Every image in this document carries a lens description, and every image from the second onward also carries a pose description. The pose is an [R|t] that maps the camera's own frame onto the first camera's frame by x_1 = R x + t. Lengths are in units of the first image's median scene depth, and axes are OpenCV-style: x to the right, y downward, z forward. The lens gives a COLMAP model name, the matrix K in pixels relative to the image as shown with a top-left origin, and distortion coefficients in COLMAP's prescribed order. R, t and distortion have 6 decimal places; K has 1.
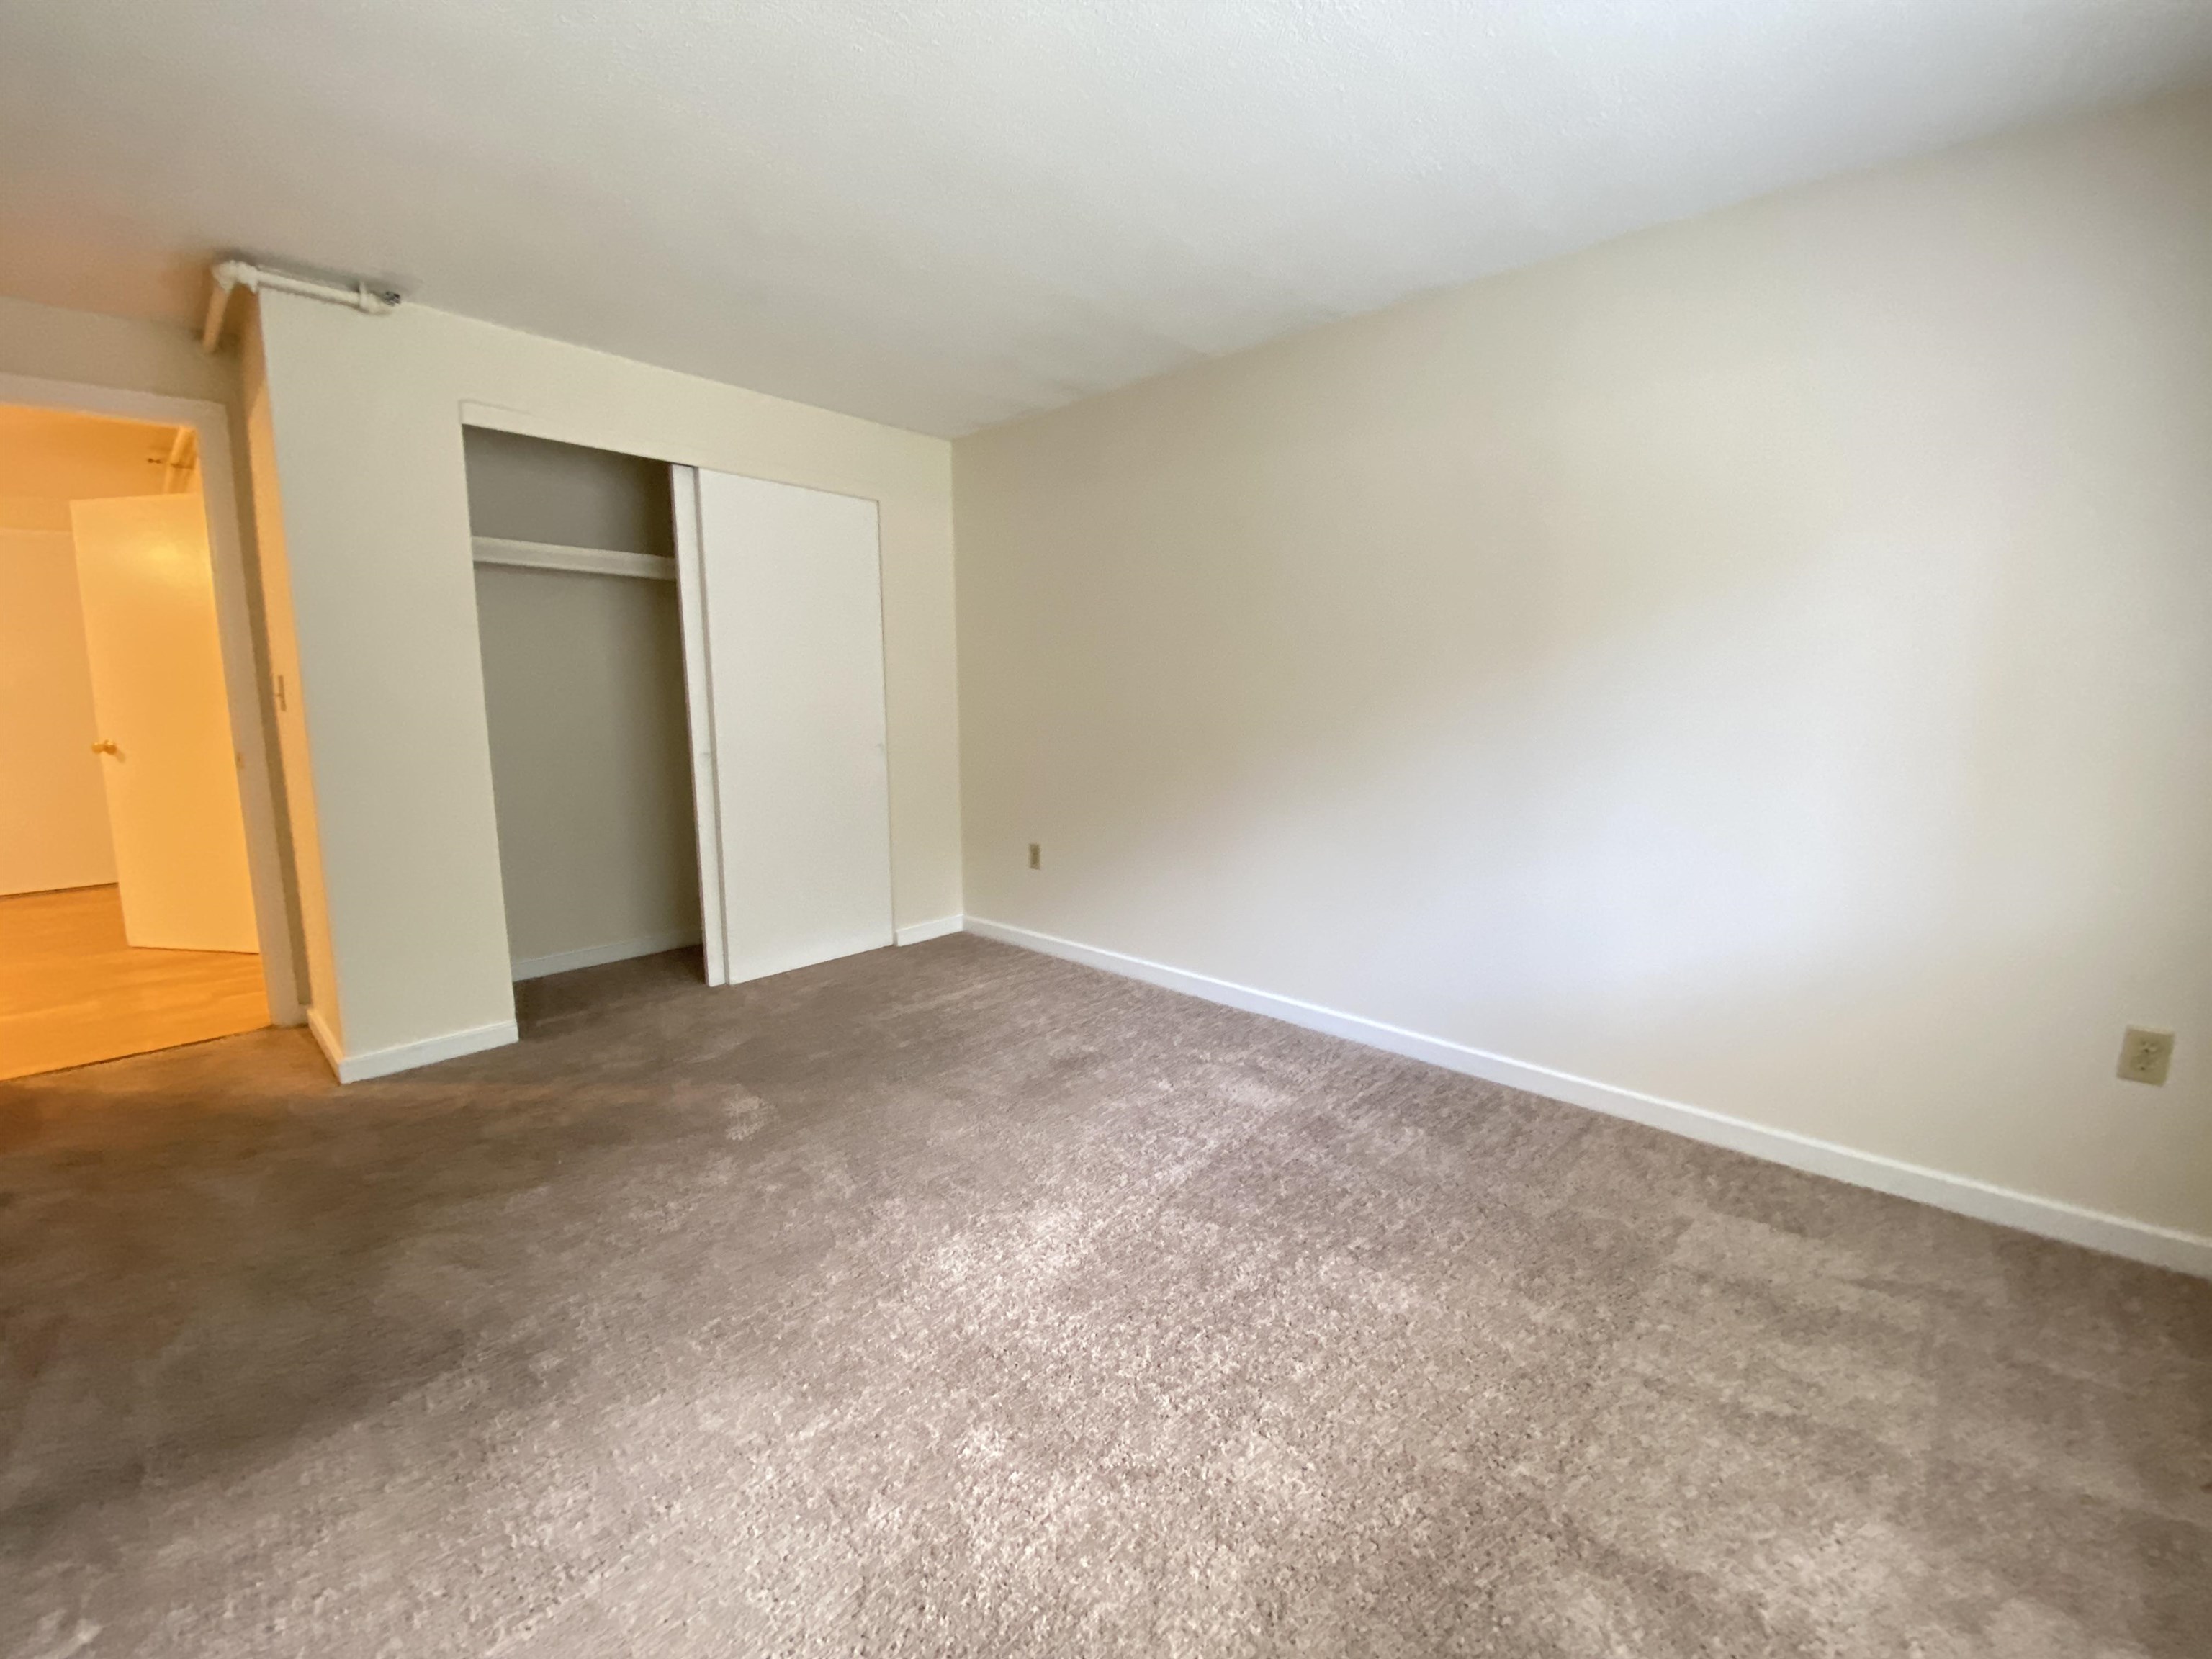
lens RADIAL K [[873.9, 0, 1105.5], [0, 873.9, 817.1], [0, 0, 1]] dist [-0.025022, -0.000259]
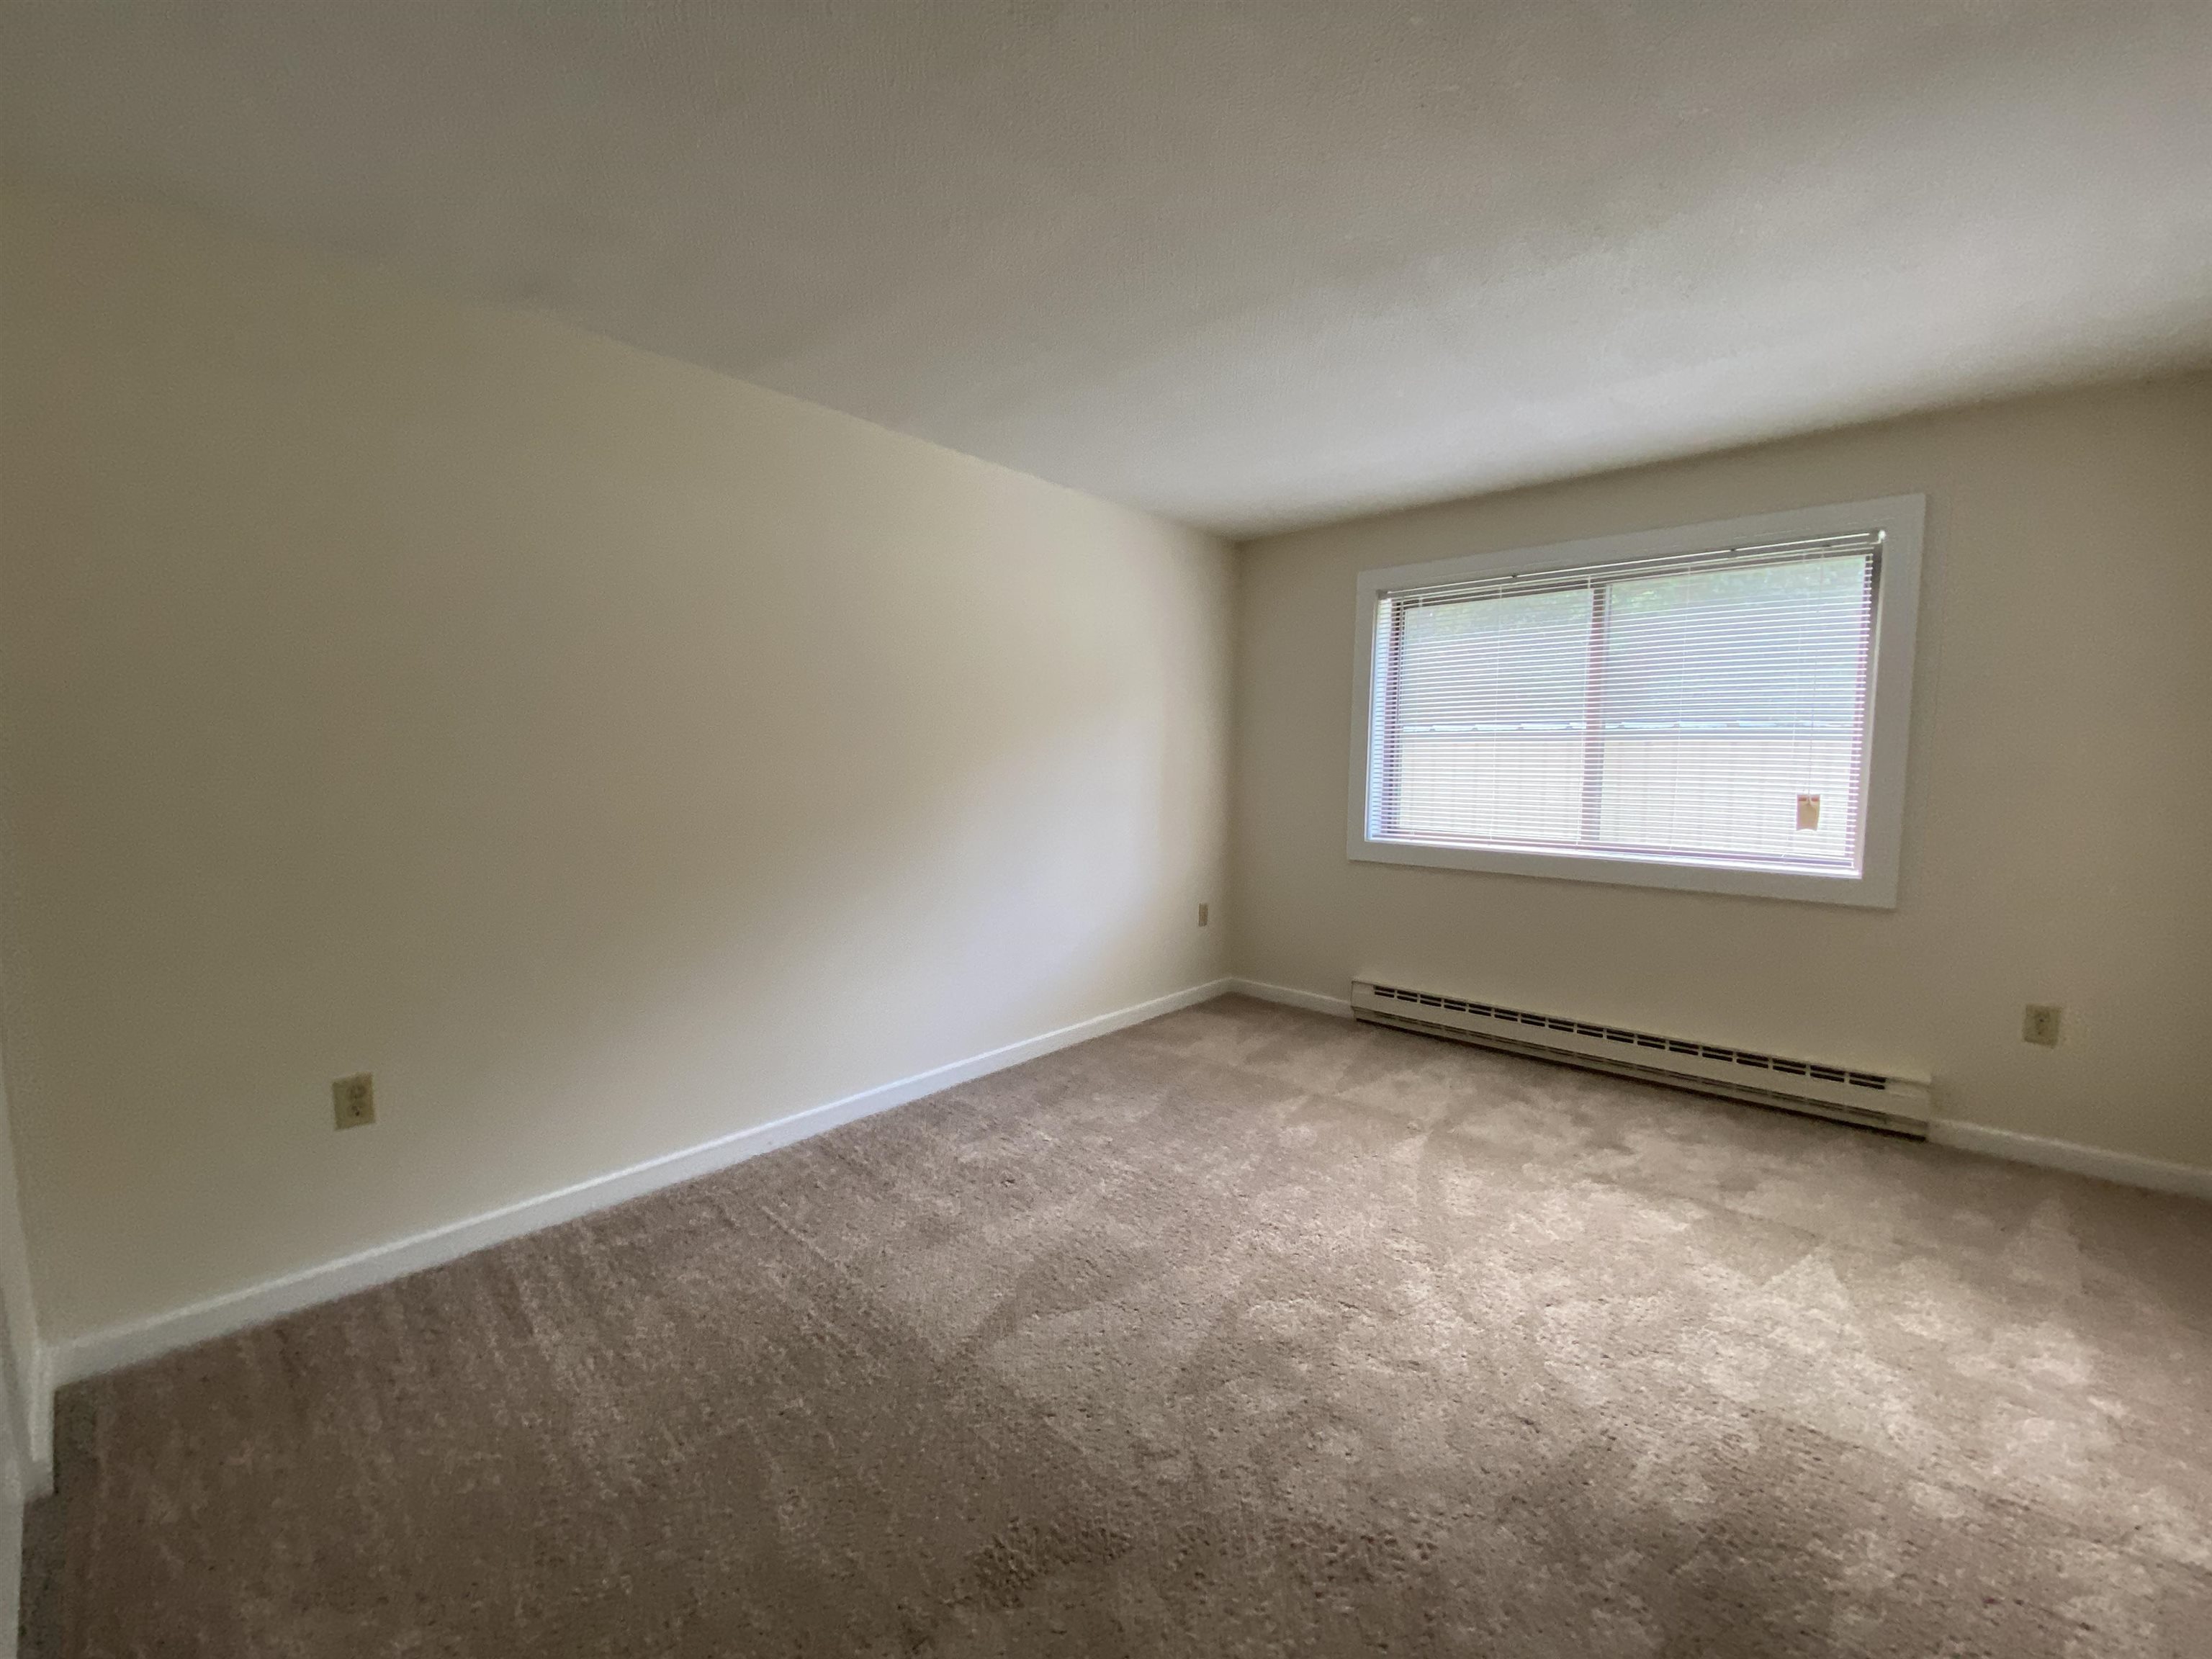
lens RADIAL K [[873.9, 0, 1105.5], [0, 873.9, 817.1], [0, 0, 1]] dist [-0.025022, -0.000259]
pose [[-0.010847, -0.076070, 0.997044, -0.837440], [0.125074, 0.989168, 0.076830, -0.150183], [-0.992088, 0.125537, -0.001215, 0.818039]]
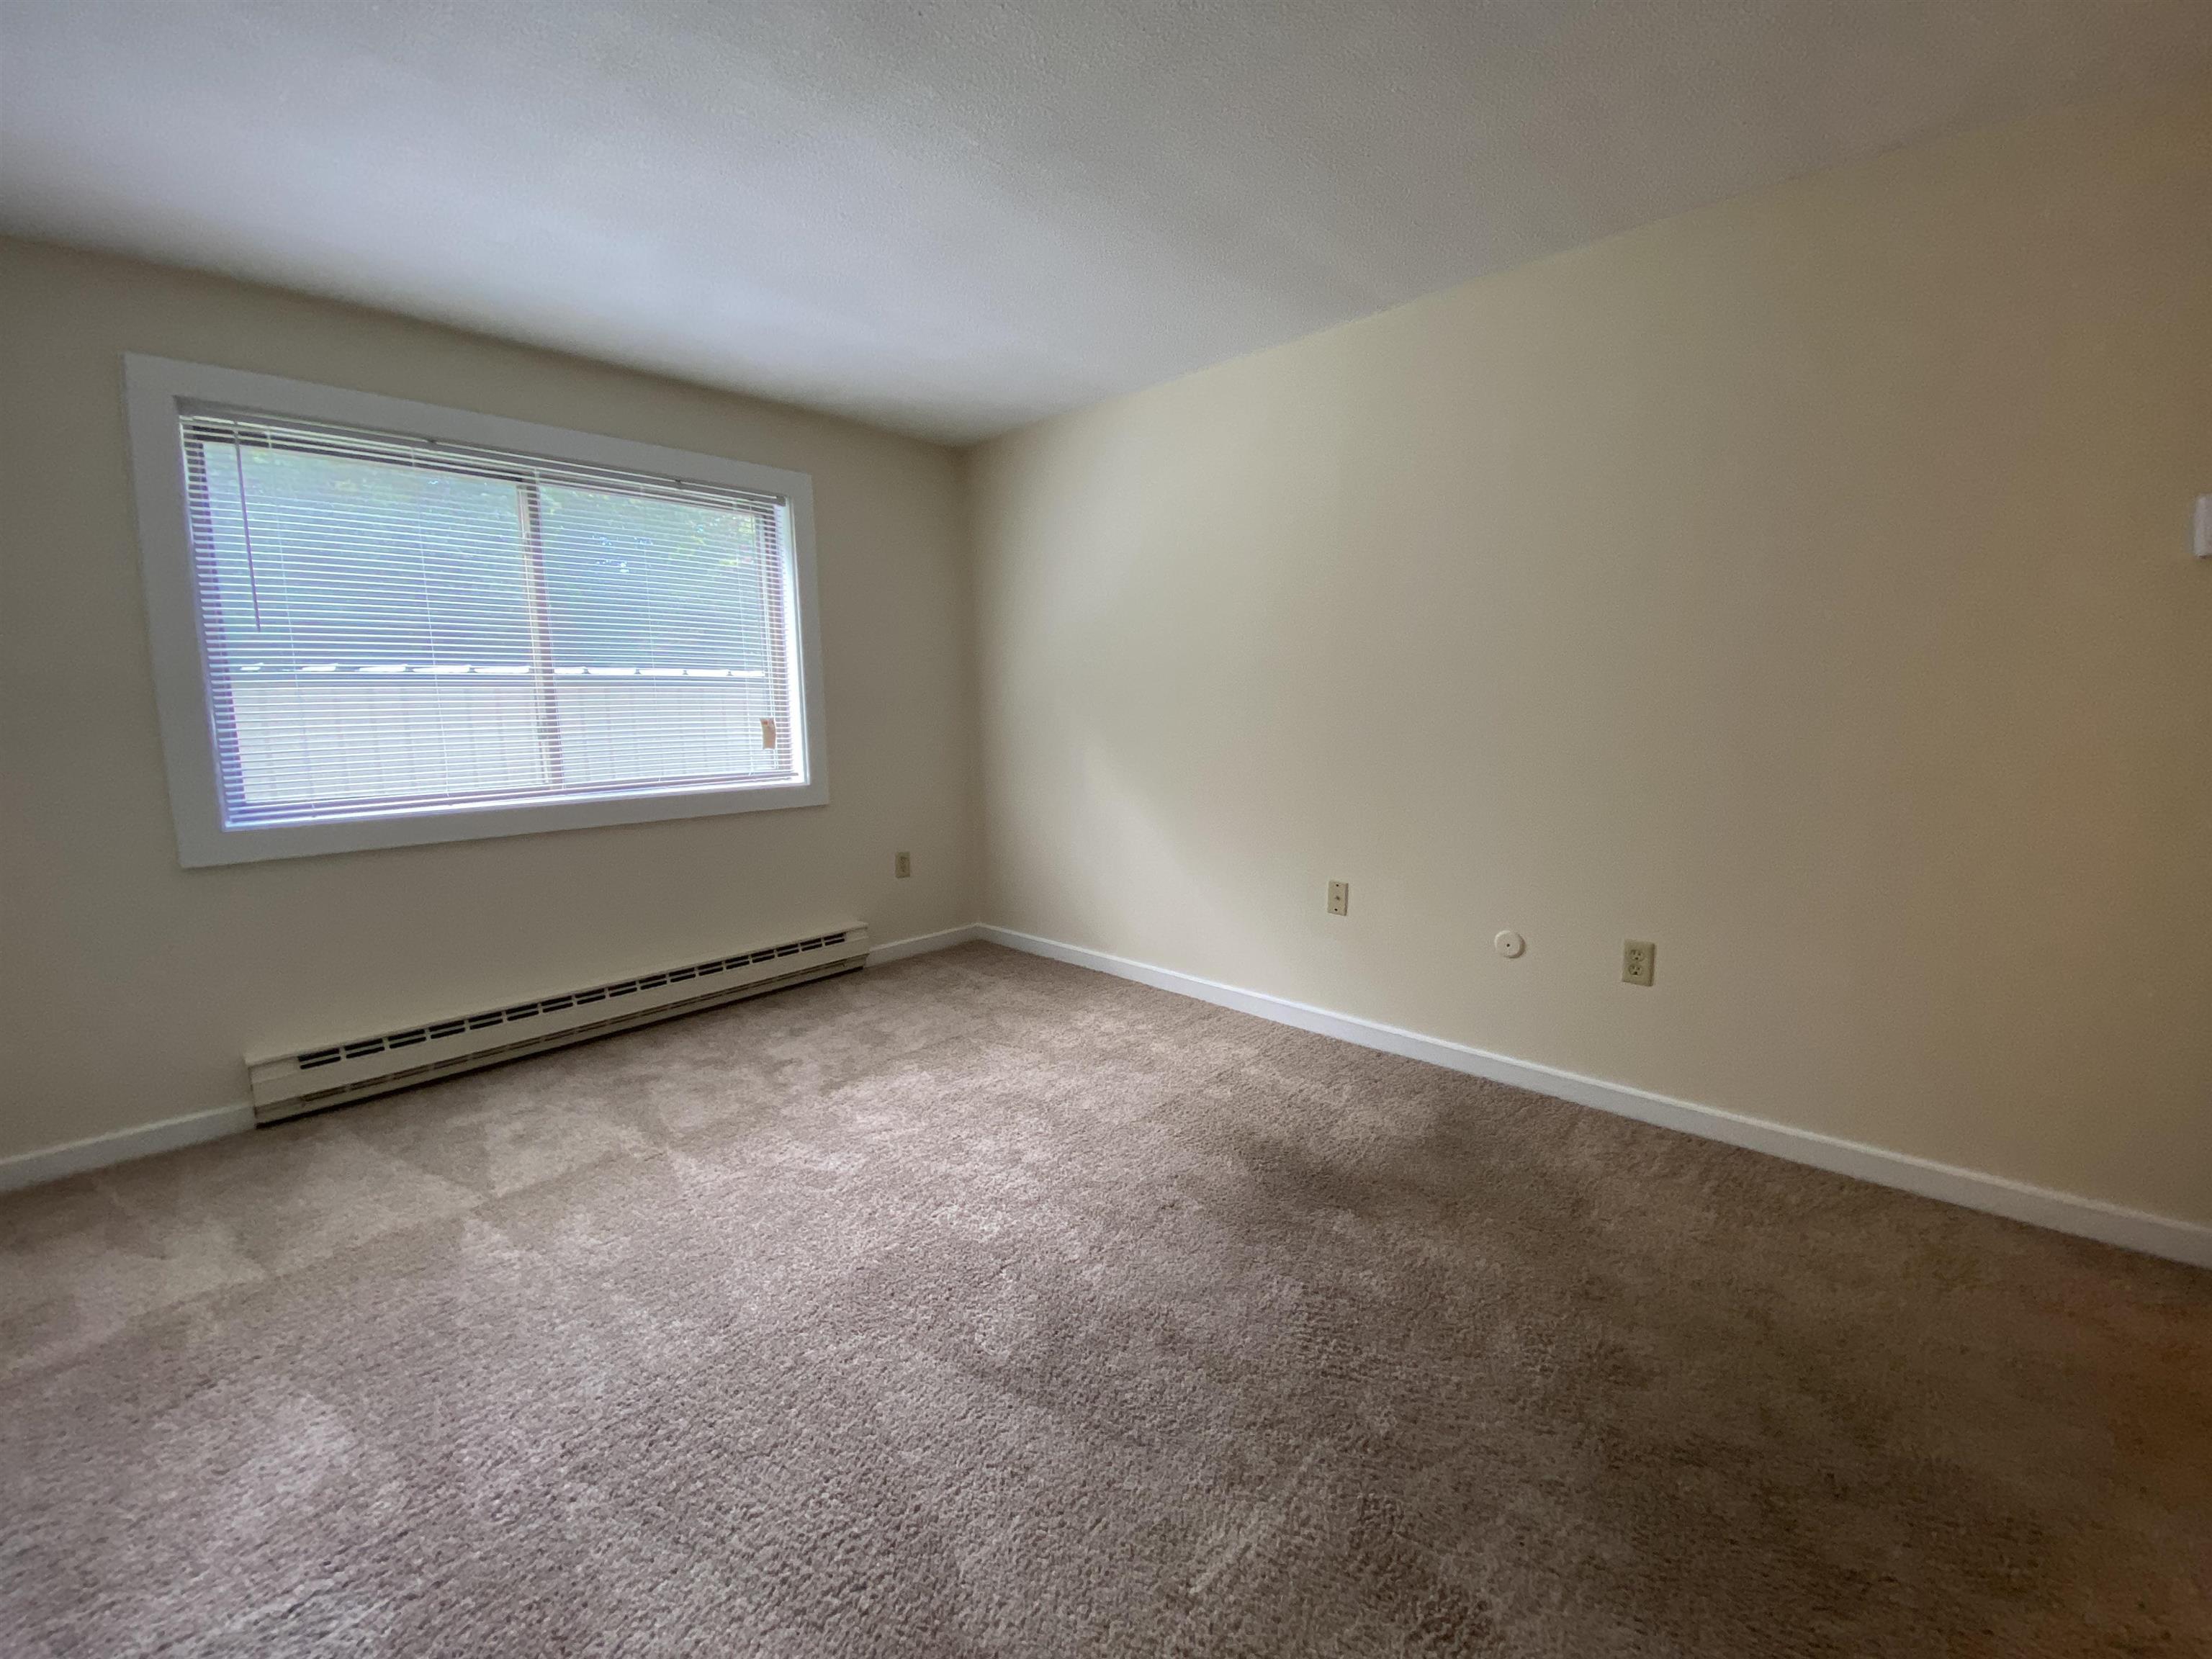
lens RADIAL K [[870.7, 0, 1097.1], [0, 870.7, 820.5], [0, 0, 1]] dist [0.000829, -0.000030]
pose [[-0.999915, 0.003426, 0.012568, -0.225379], [0.006622, 0.964535, 0.263870, -0.174630], [-0.011218, 0.263931, -0.964476, 1.225166]]
